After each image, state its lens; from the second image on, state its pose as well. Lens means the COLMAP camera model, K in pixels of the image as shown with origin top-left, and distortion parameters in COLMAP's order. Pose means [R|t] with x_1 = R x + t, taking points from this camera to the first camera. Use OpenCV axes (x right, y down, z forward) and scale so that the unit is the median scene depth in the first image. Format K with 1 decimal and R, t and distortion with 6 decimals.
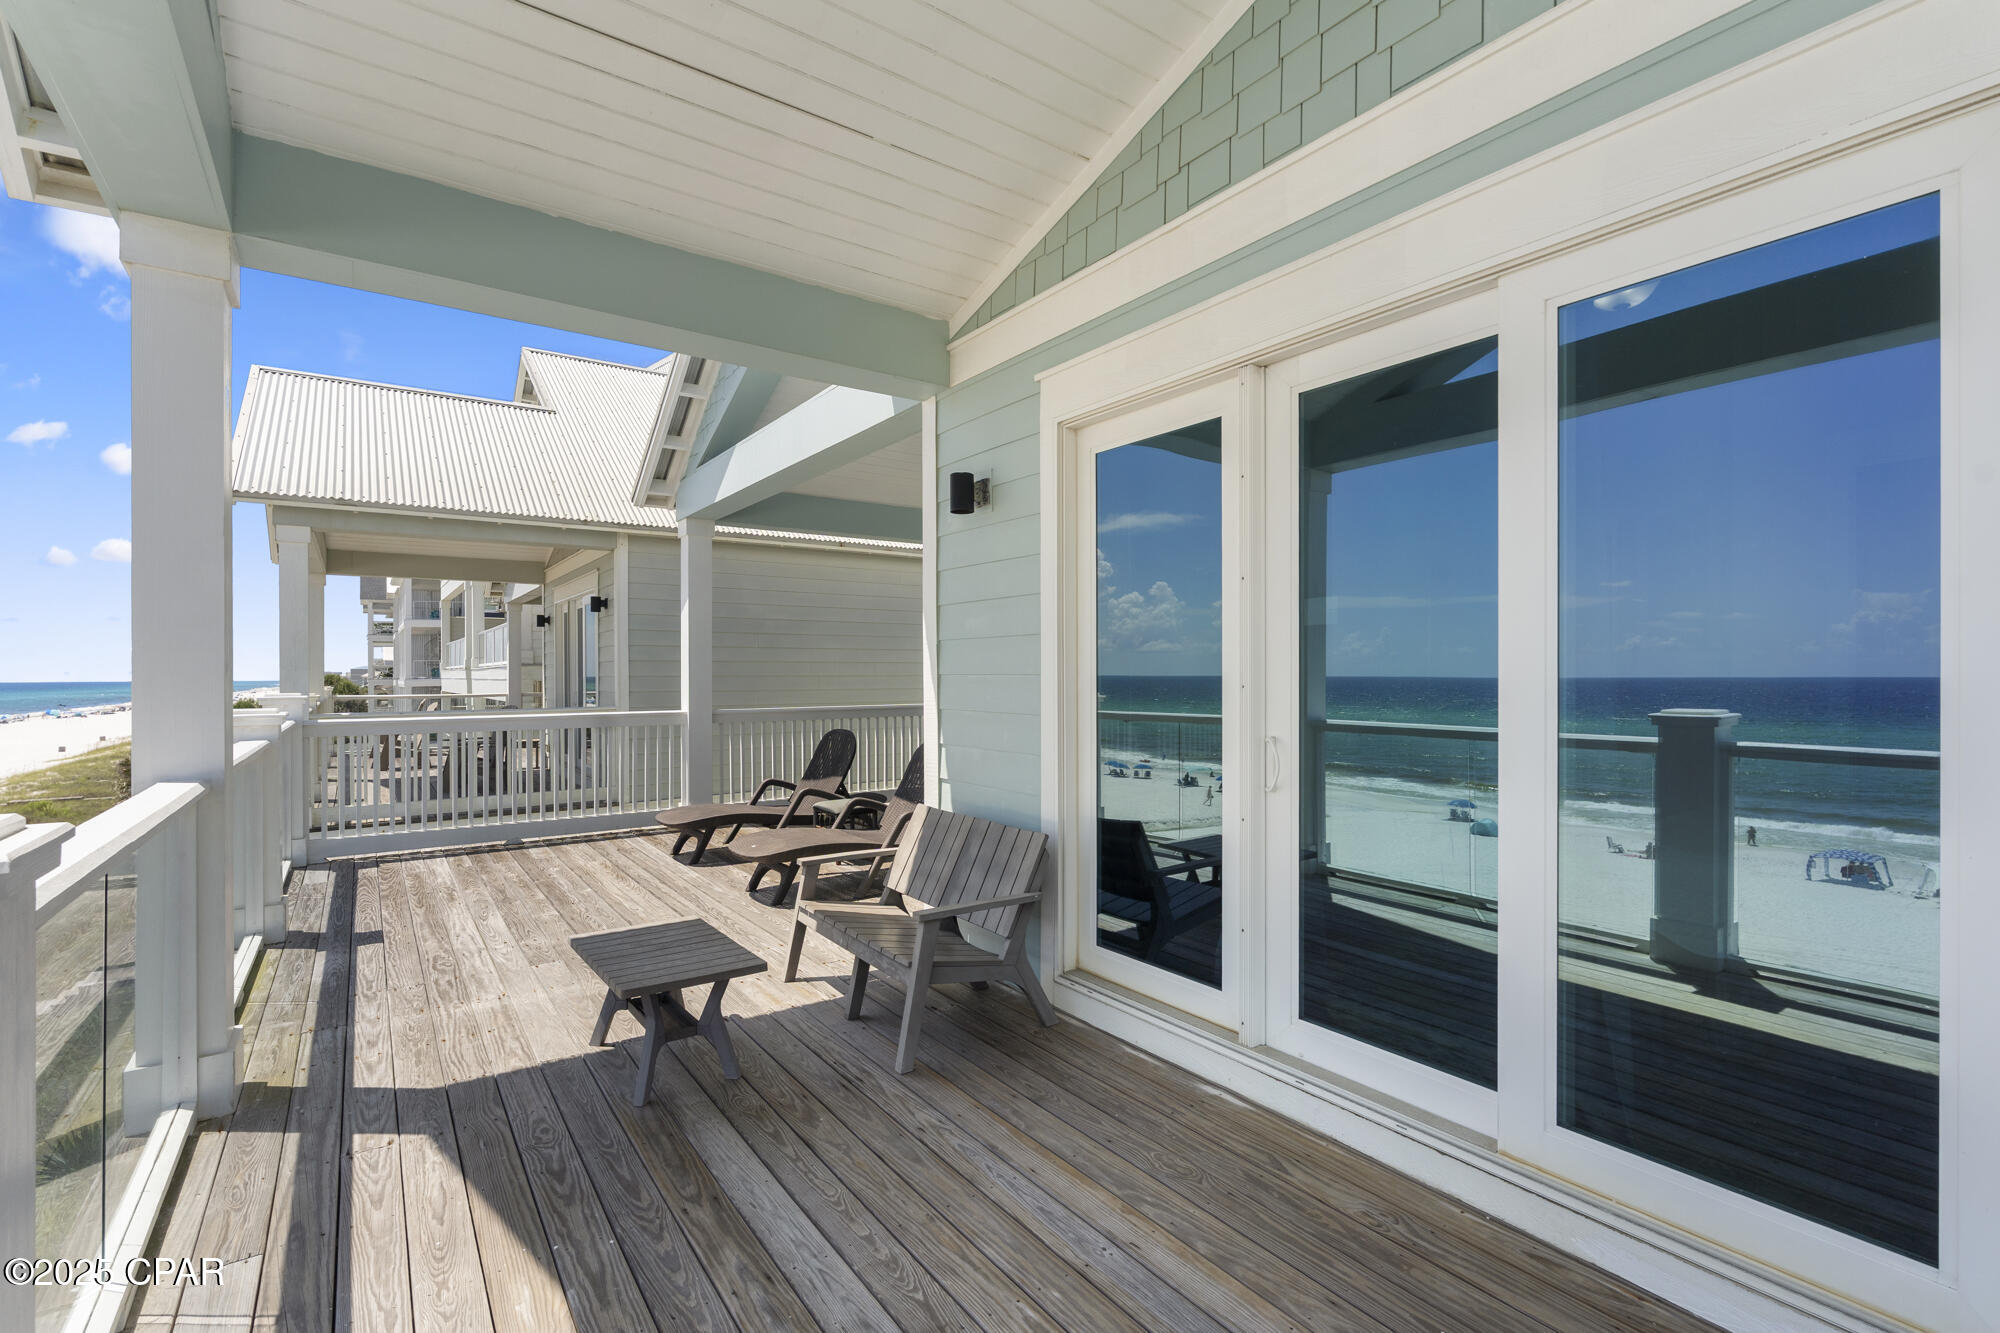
lens RADIAL K [[891.2, 0, 999.8], [0, 891.2, 672.0], [0, 0, 1]] dist [-0.001547, 0.001650]
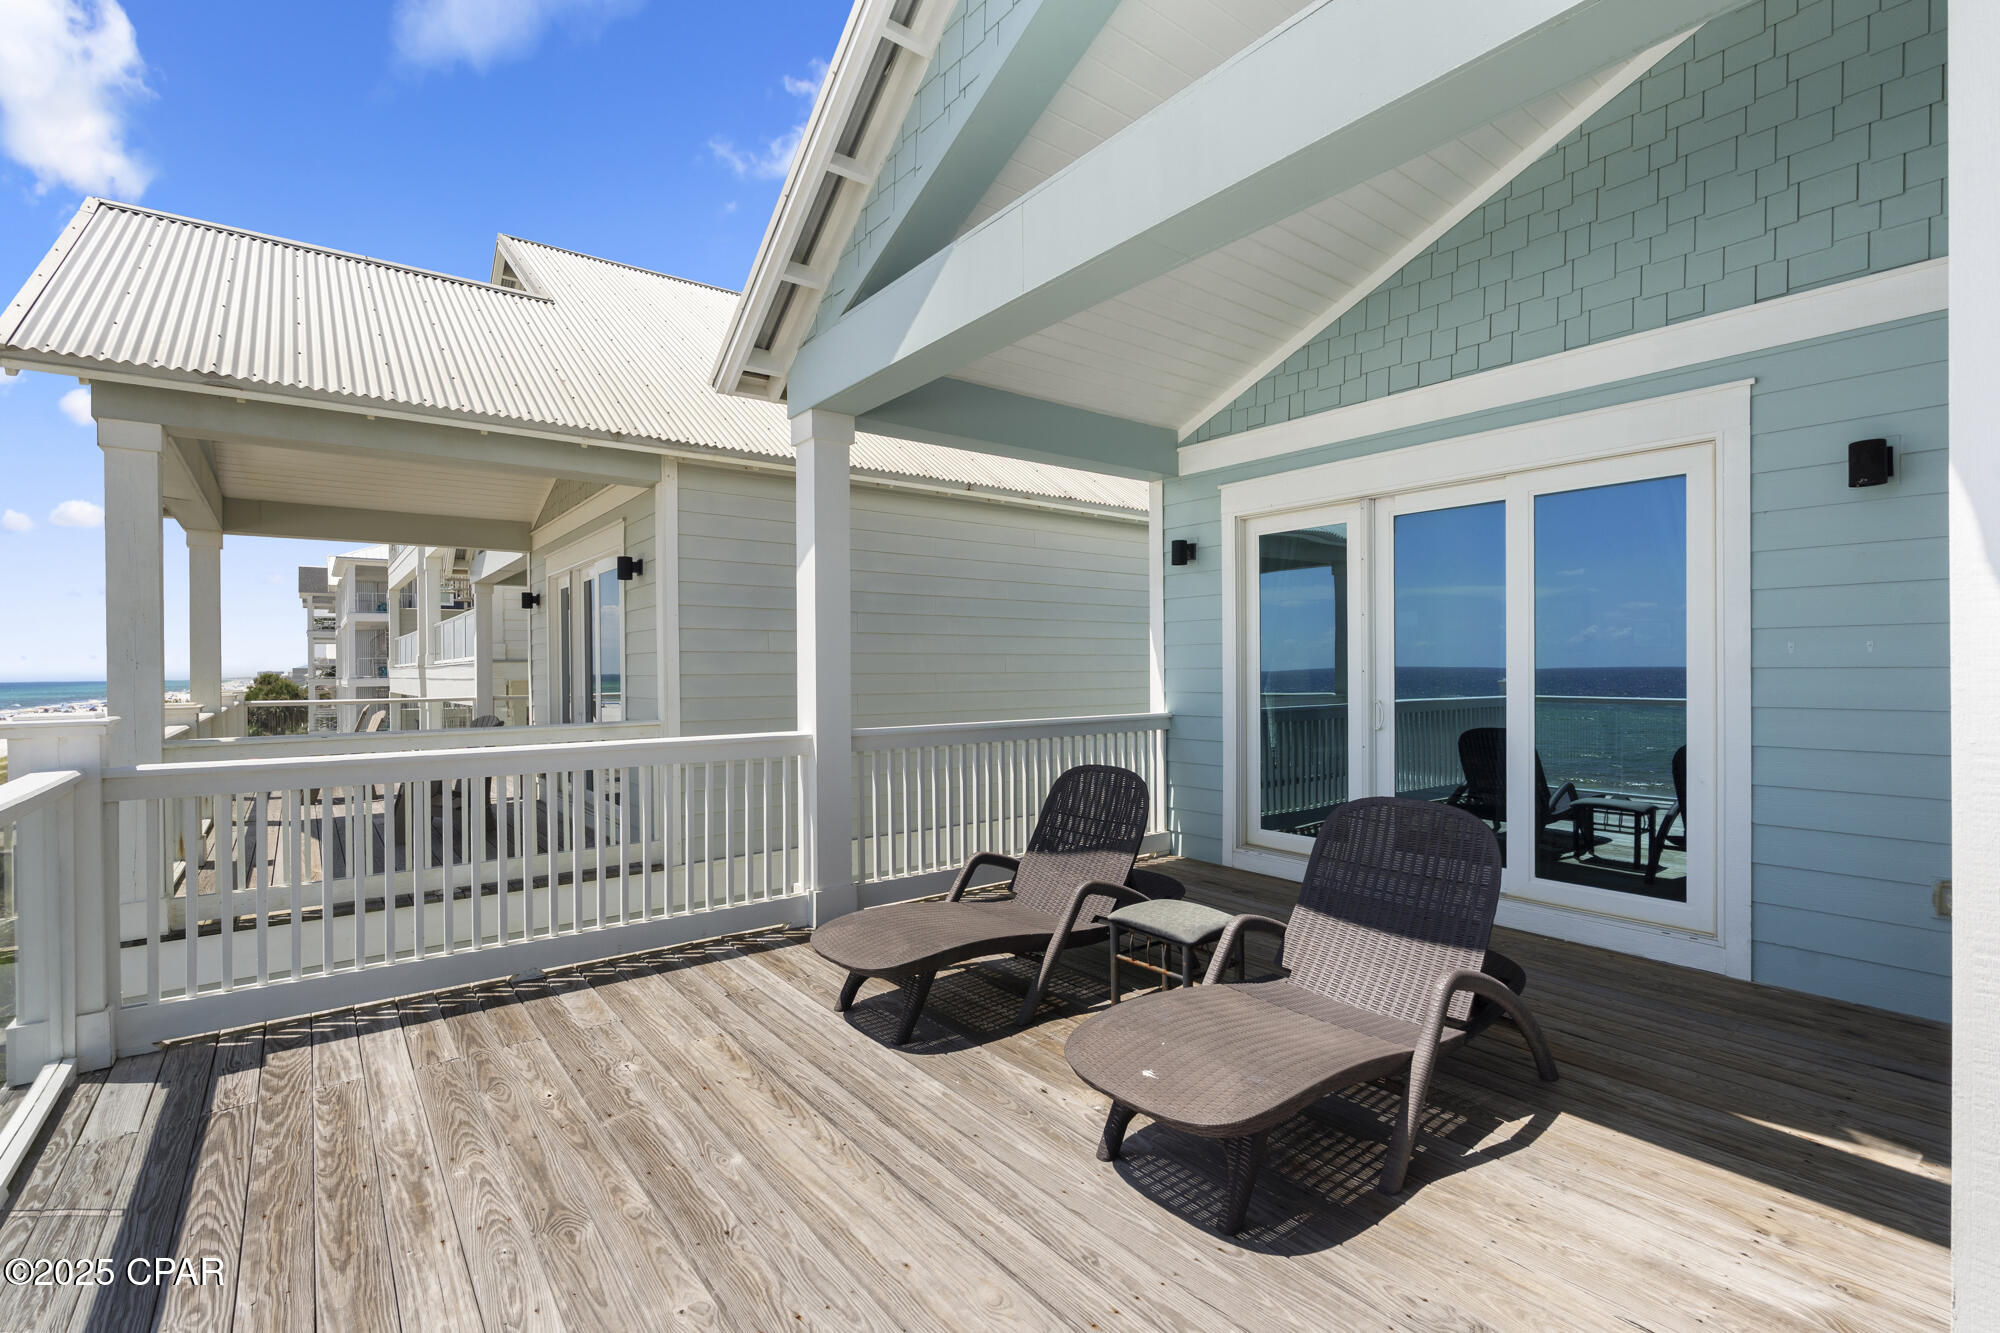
lens RADIAL K [[891.2, 0, 999.0], [0, 891.2, 666.5], [0, 0, 1]] dist [-0.001547, 0.001650]
pose [[0.999173, -0.006415, 0.040149, -0.197512], [0.006434, 0.999979, -0.000342, 0.000521], [-0.040146, 0.000600, 0.999194, 0.313816]]
